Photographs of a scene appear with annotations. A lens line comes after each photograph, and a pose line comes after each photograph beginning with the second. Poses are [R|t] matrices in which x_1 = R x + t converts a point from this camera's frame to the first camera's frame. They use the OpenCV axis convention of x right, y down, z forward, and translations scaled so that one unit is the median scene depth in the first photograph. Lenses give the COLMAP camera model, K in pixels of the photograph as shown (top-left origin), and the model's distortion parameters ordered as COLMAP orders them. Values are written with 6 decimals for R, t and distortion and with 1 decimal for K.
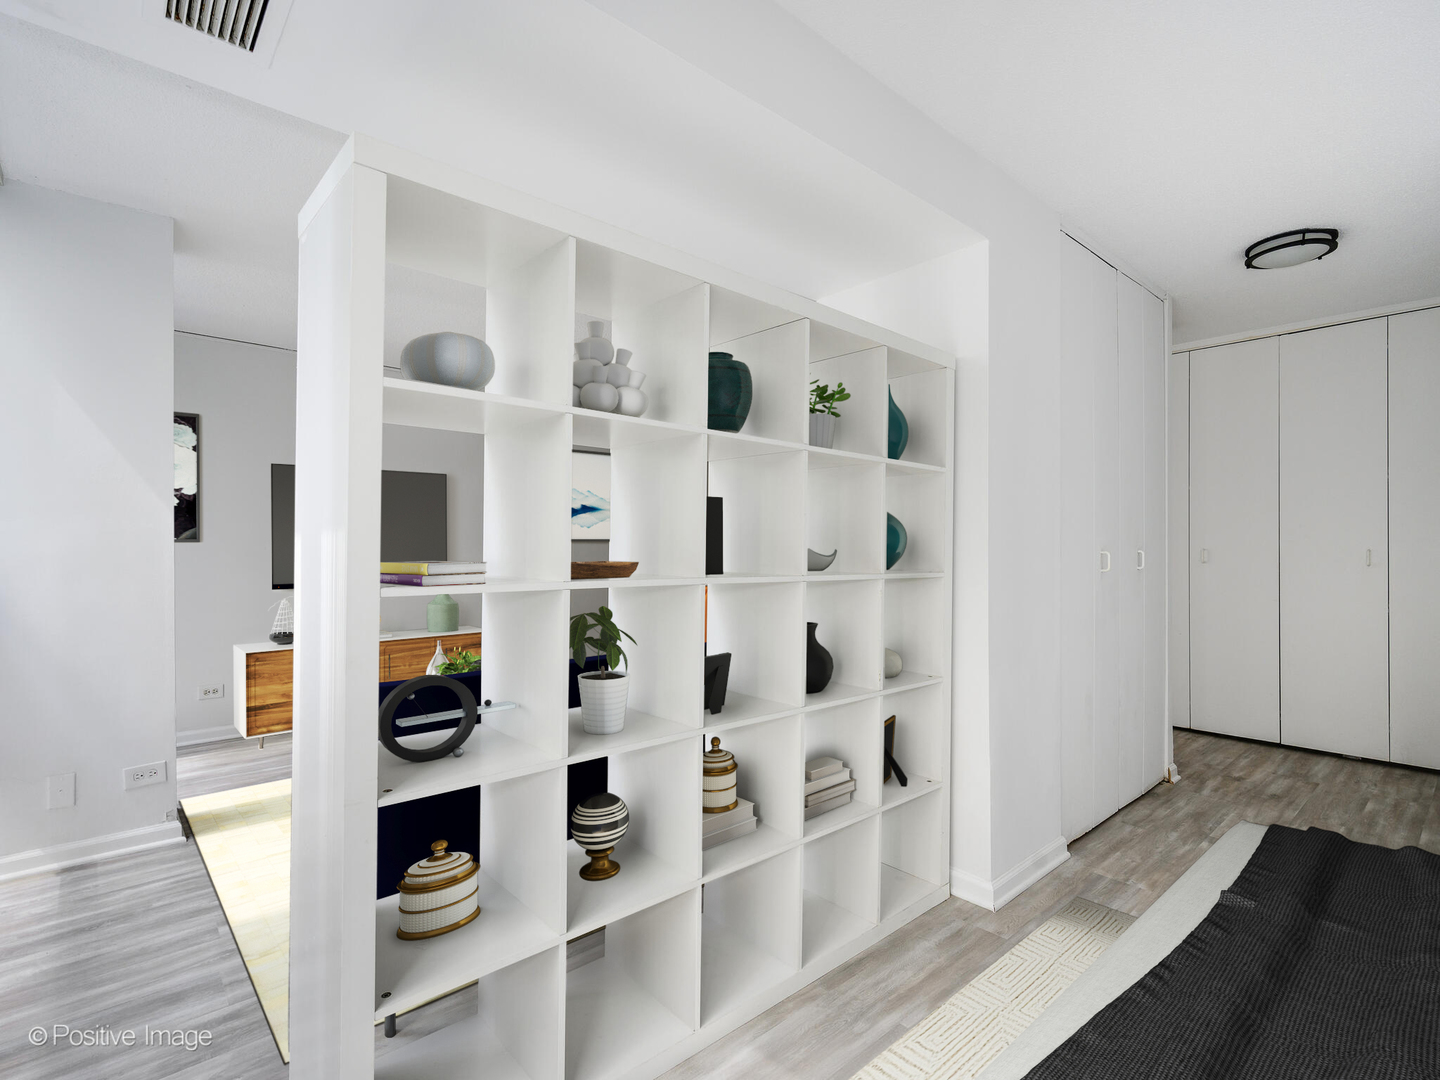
lens RADIAL K [[664.8, 0, 715.5], [0, 664.8, 537.2], [0, 0, 1]] dist [-0.001385, 0.000329]
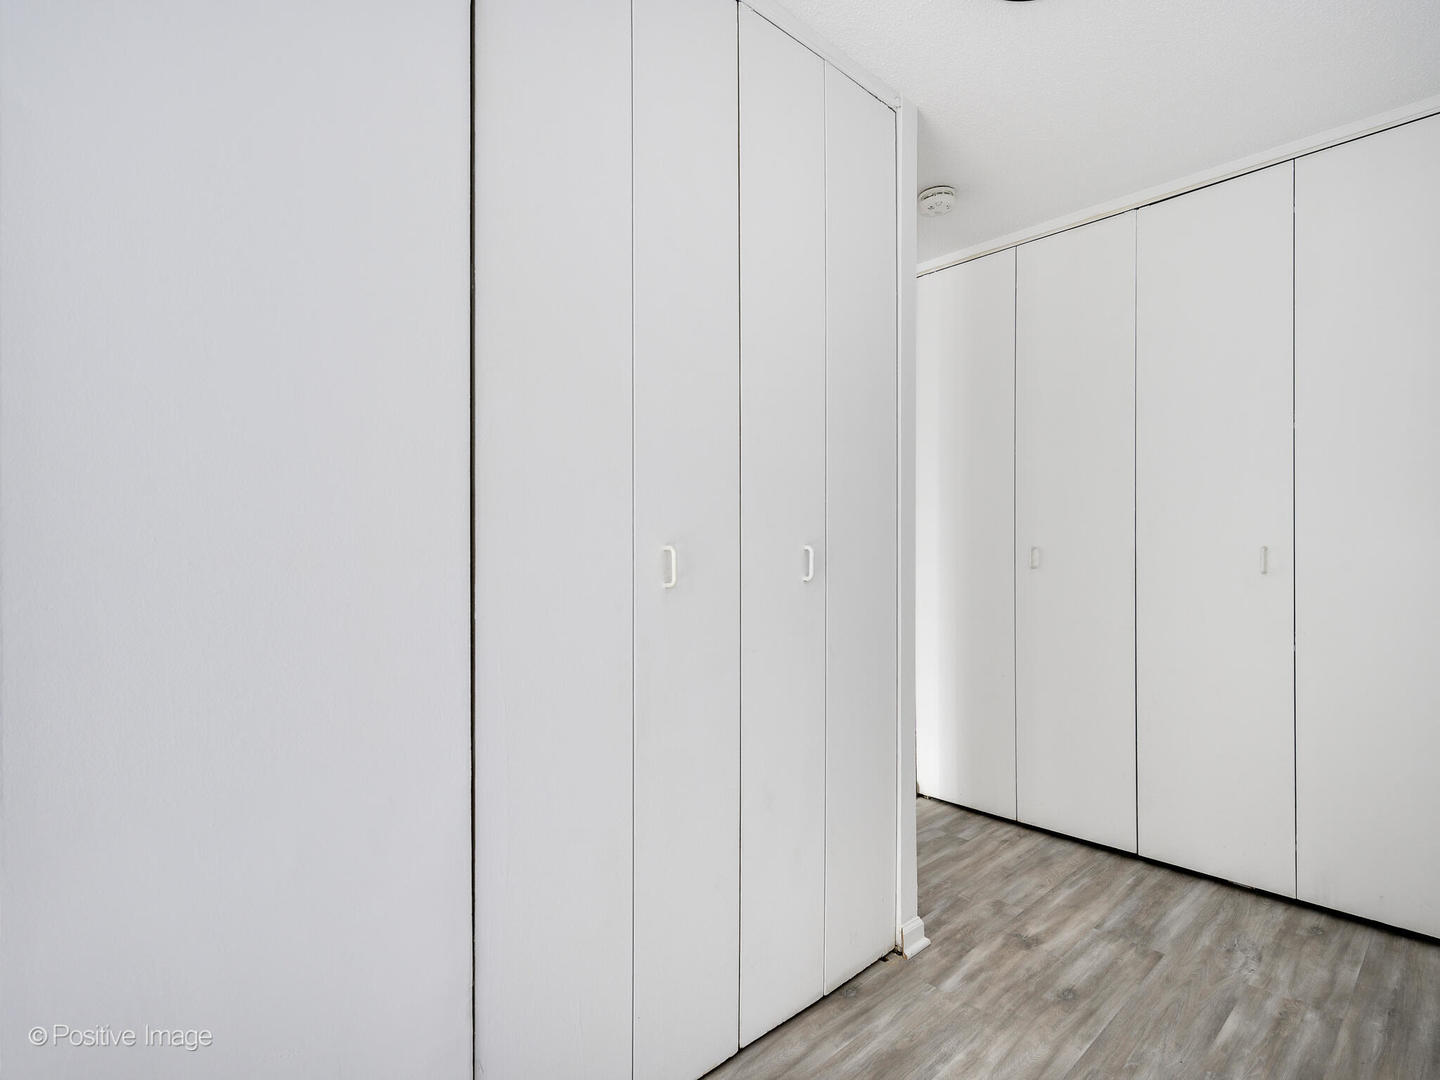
lens RADIAL K [[676.0, 0, 713.5], [0, 676.0, 544.7], [0, 0, 1]] dist [-0.002831, -0.000855]
pose [[0.999938, -0.003112, 0.010672, 0.499508], [0.003084, 0.999992, 0.002637, 0.015728], [-0.010680, -0.002604, 0.999940, 0.411408]]
